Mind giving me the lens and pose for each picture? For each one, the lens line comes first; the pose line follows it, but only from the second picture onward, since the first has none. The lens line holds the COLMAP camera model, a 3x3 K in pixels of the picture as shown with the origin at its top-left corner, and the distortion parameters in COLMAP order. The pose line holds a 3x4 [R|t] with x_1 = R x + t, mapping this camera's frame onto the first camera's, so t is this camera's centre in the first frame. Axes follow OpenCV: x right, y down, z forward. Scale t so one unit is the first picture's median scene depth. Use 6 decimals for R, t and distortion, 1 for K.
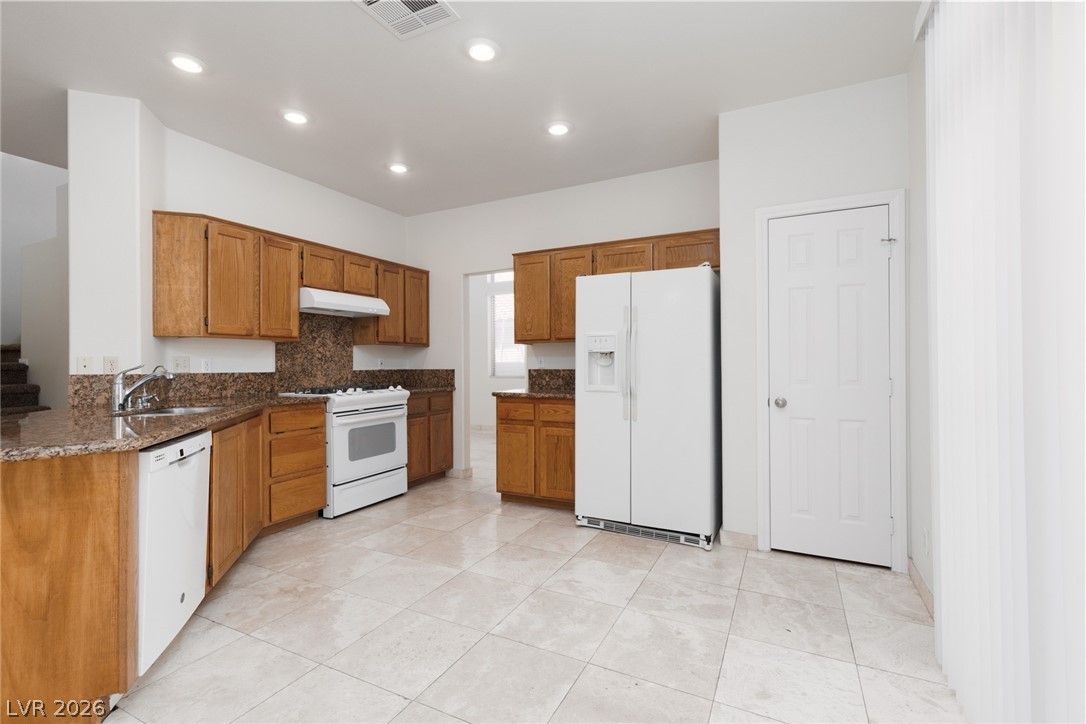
lens RADIAL K [[485.4, 0, 547.6], [0, 485.4, 359.3], [0, 0, 1]] dist [0.007597, -0.001037]
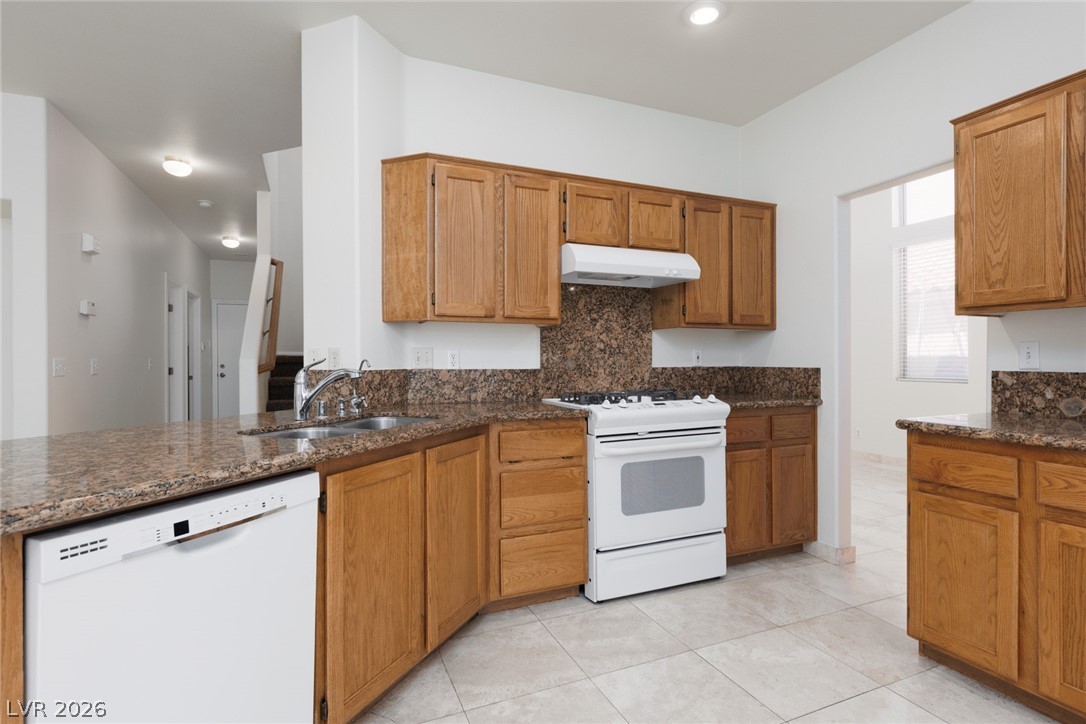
lens RADIAL K [[541.4, 0, 544.6], [0, 541.4, 358.8], [0, 0, 1]] dist [-0.001152, -0.000114]
pose [[0.765953, 0.004977, -0.642878, -0.040267], [0.002869, 0.999934, 0.011159, 0.002614], [0.642890, -0.010392, 0.765888, 0.391612]]
